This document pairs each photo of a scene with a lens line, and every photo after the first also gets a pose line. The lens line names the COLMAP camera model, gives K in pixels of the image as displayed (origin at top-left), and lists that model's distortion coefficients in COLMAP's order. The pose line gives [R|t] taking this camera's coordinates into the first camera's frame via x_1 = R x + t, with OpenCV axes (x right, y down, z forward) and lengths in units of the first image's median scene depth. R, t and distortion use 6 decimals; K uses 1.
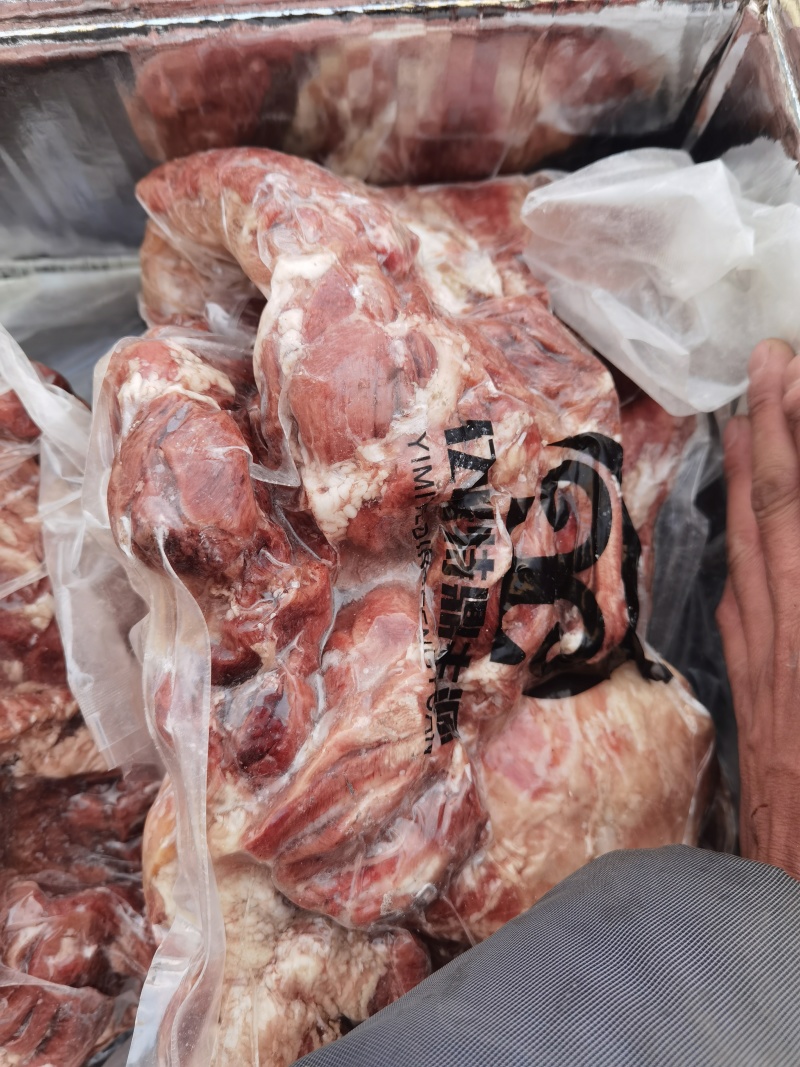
lens RADIAL K [[837.5, 0, 398.6], [0, 837.5, 532.2], [0, 0, 1]] dist [-0.063237, 0.062360]
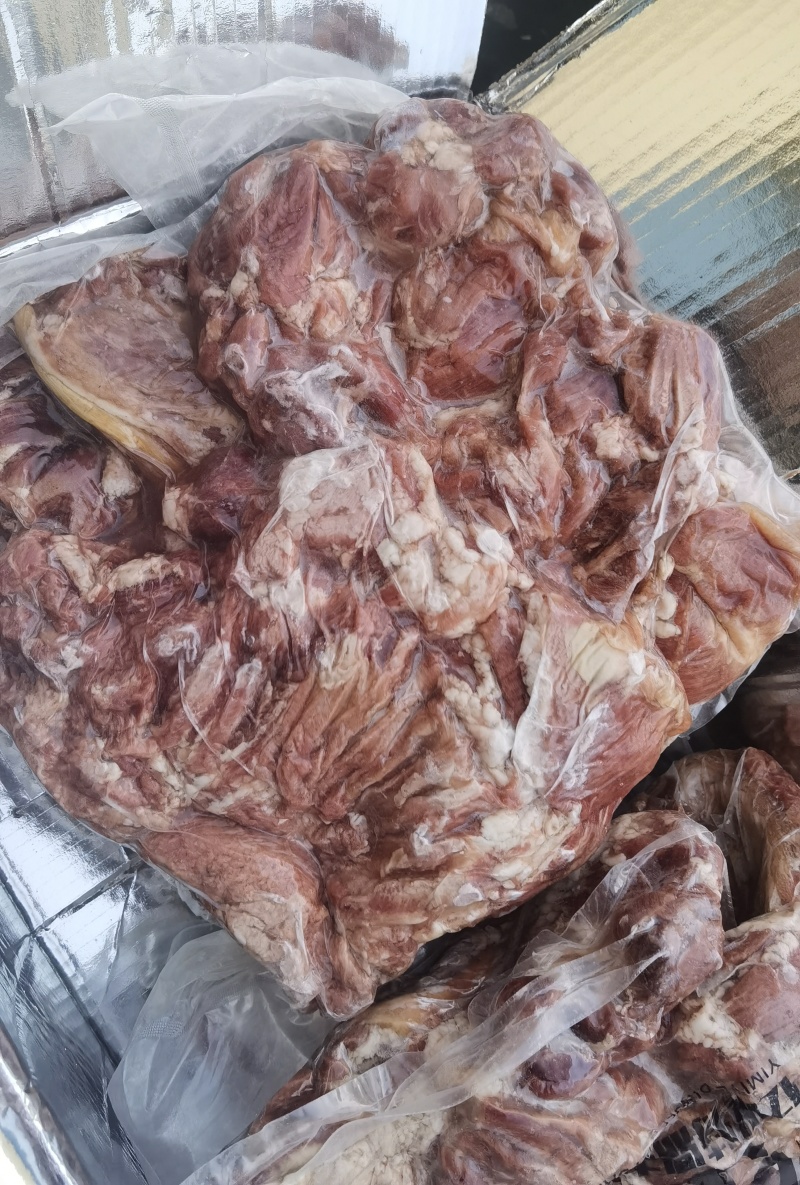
lens RADIAL K [[850.2, 0, 401.4], [0, 850.2, 592.1], [0, 0, 1]] dist [0.007943, 0.015746]
pose [[0.465335, 0.858809, -0.214266, -0.653729], [-0.879743, 0.422069, -0.218883, 0.433830], [-0.097544, 0.290353, 0.951935, -0.588405]]
